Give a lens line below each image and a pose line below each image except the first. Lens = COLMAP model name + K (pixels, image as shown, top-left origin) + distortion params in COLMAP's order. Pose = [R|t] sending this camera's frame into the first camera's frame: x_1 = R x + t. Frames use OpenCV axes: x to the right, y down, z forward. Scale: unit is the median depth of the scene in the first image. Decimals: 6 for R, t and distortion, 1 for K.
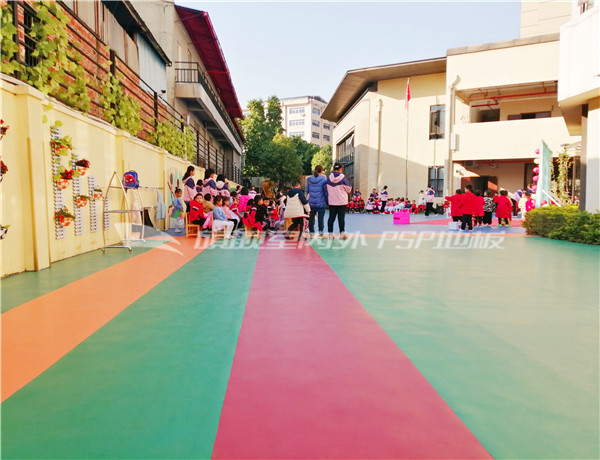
lens RADIAL K [[473.1, 0, 299.7], [0, 473.1, 230.7], [0, 0, 1]] dist [-0.001503, -0.000196]
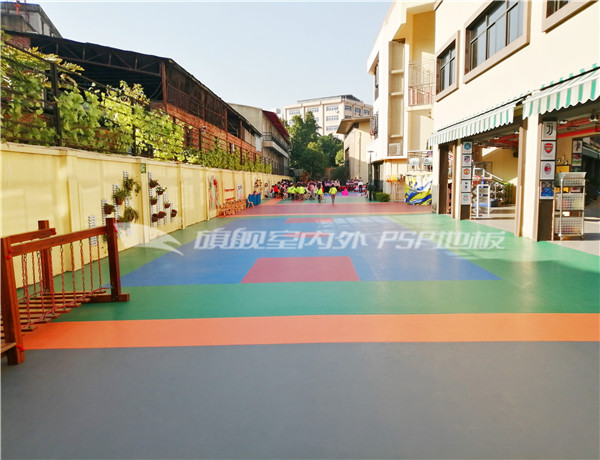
lens RADIAL K [[473.1, 0, 300.6], [0, 473.1, 230.5], [0, 0, 1]] dist [-0.001503, -0.000196]
pose [[0.995571, -0.005295, -0.093861, 0.064255], [0.009044, 0.999176, 0.039568, 0.024866], [0.093574, -0.040242, 0.994799, -0.564743]]
